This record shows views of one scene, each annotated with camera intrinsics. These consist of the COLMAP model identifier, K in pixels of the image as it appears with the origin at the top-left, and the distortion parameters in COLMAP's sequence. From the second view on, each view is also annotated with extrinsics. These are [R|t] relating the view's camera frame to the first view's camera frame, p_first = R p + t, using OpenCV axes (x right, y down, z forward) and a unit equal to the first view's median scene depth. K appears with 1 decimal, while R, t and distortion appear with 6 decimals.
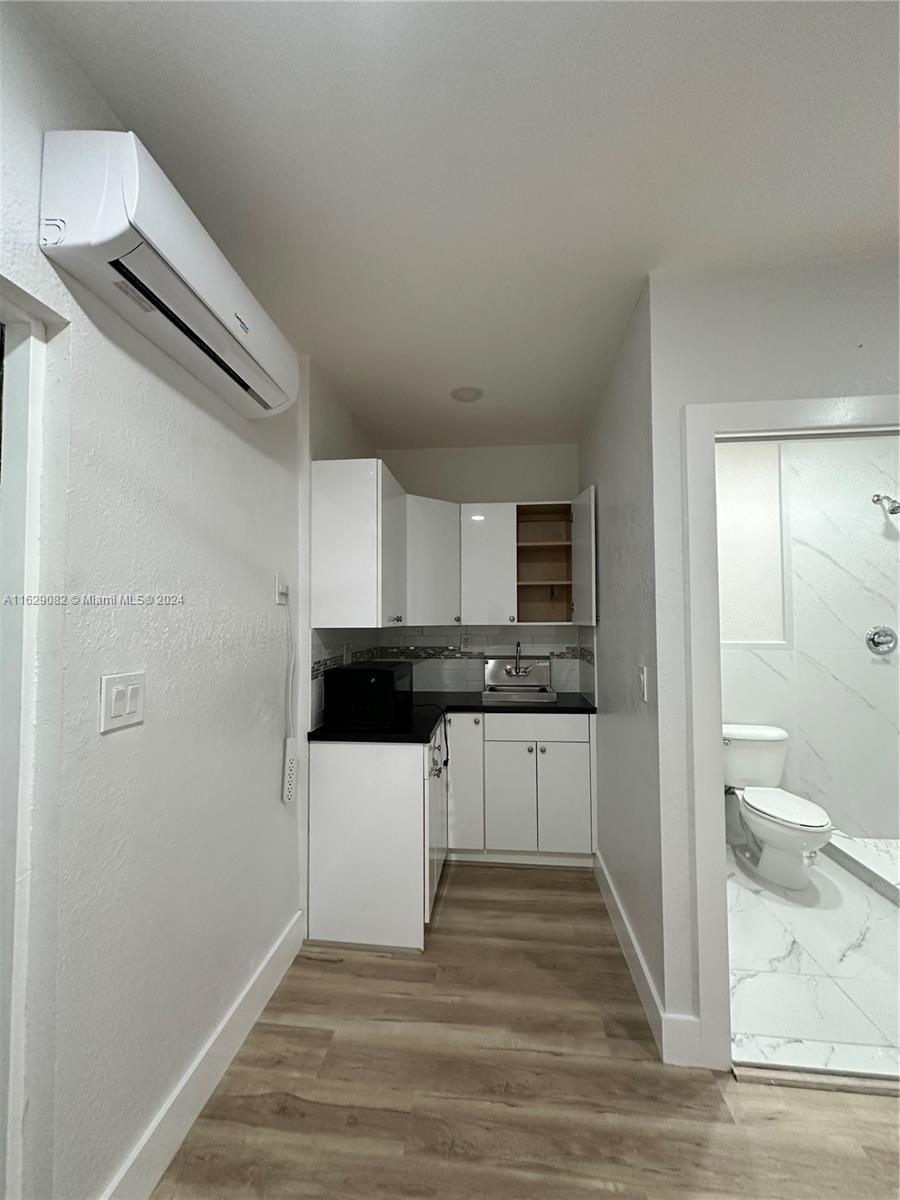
lens RADIAL K [[482.1, 0, 449.6], [0, 482.1, 594.1], [0, 0, 1]] dist [0.003403, 0.000110]
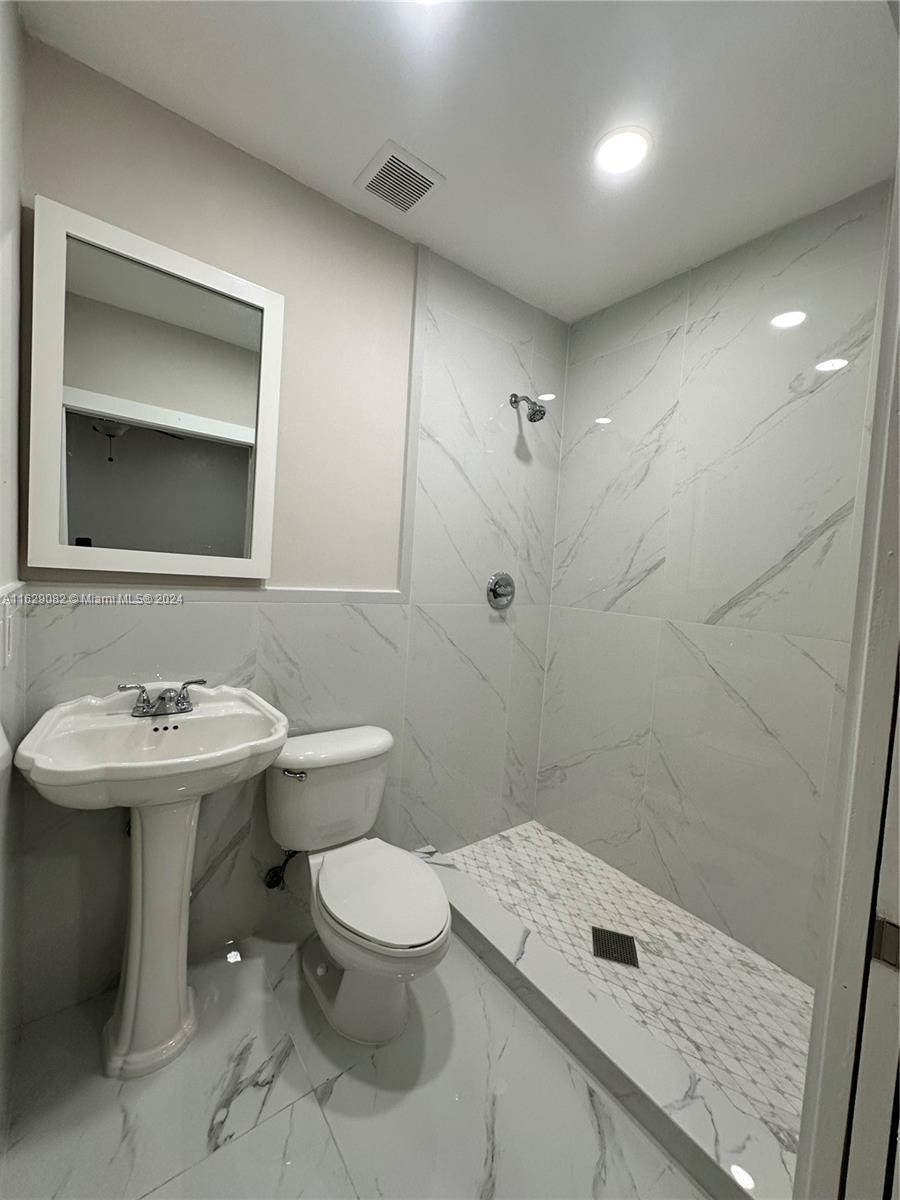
lens RADIAL K [[482.1, 0, 450.8], [0, 482.1, 599.4], [0, 0, 1]] dist [0.003403, 0.000110]
pose [[0.724671, 0.009351, 0.689032, 0.313516], [-0.086257, 0.993274, 0.077238, 0.056275], [-0.683675, -0.115406, 0.720604, 0.505676]]
